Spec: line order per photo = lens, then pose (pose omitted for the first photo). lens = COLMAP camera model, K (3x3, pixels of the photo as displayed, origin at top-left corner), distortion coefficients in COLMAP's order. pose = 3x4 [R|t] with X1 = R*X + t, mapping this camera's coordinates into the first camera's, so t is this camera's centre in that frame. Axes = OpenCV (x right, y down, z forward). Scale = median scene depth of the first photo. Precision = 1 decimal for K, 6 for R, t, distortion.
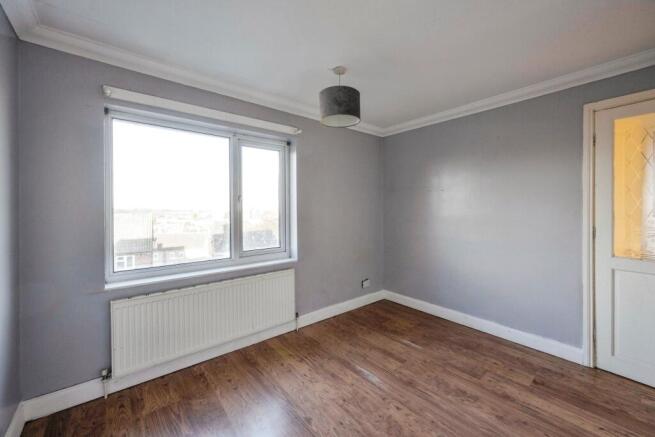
lens RADIAL K [[269.6, 0, 325.3], [0, 269.6, 207.2], [0, 0, 1]] dist [0.000631, -0.000154]
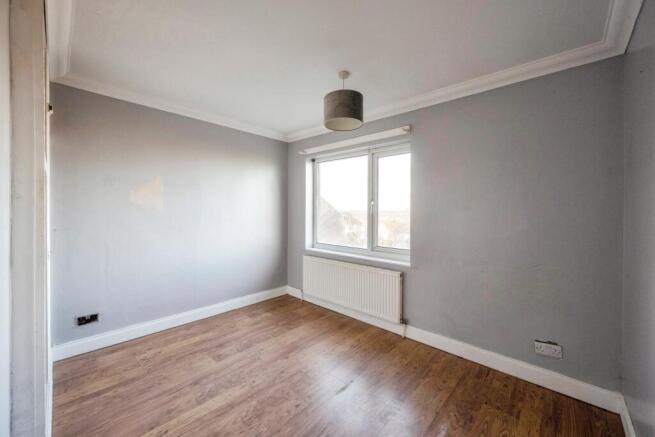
lens RADIAL K [[259.2, 0, 325.9], [0, 259.2, 211.4], [0, 0, 1]] dist [0.000062, -0.000276]
pose [[0.125173, 0.011399, -0.992069, 0.855257], [-0.003444, 0.999933, 0.011055, -0.002915], [0.992129, 0.002033, 0.125204, 0.671611]]
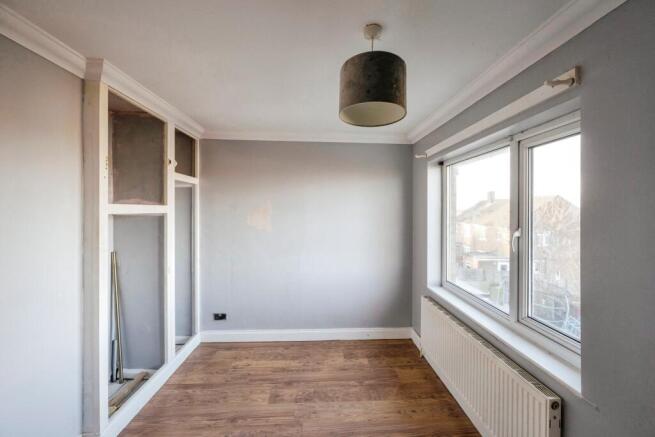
lens RADIAL K [[259.2, 0, 325.9], [0, 259.2, 211.4], [0, 0, 1]] dist [0.000062, -0.000276]
pose [[-0.601832, 0.004826, -0.798608, 0.491071], [0.003592, 0.999988, 0.003335, -0.089396], [0.798615, -0.000862, -0.601842, 1.048986]]
